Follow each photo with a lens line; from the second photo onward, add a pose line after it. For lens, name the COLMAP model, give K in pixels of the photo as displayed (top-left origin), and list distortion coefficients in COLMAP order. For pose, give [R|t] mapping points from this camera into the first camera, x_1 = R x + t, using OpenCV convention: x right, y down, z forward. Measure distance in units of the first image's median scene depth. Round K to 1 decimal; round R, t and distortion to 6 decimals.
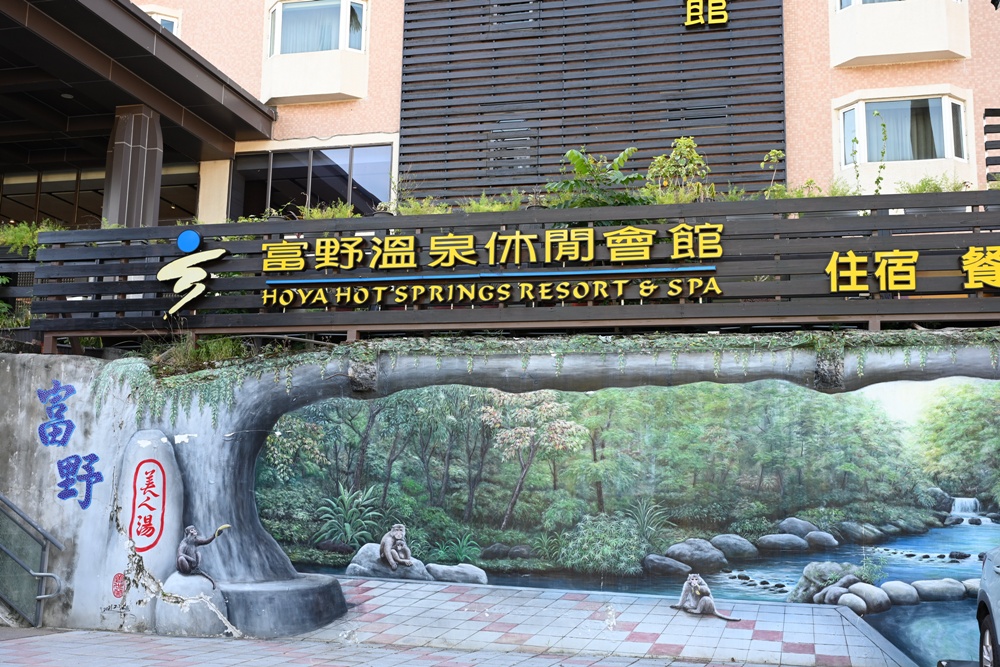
lens RADIAL K [[1123.4, 0, 499.5], [0, 1123.4, 331.1], [0, 0, 1]] dist [0.002300, 0.000000]
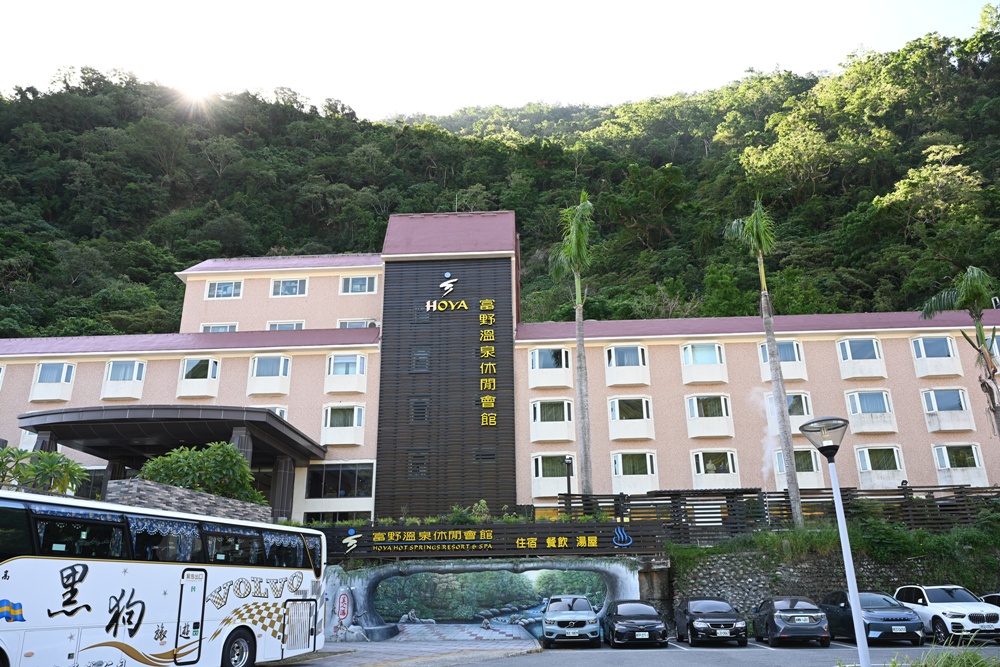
lens RADIAL K [[768.4, 0, 502.6], [0, 768.4, 334.7], [0, 0, 1]] dist [0.004076, 0.000695]
pose [[0.980315, 0.032298, 0.194782, -0.339080], [0.003003, 0.983977, -0.178272, -0.299298], [-0.197419, 0.175348, 0.964510, -1.864210]]
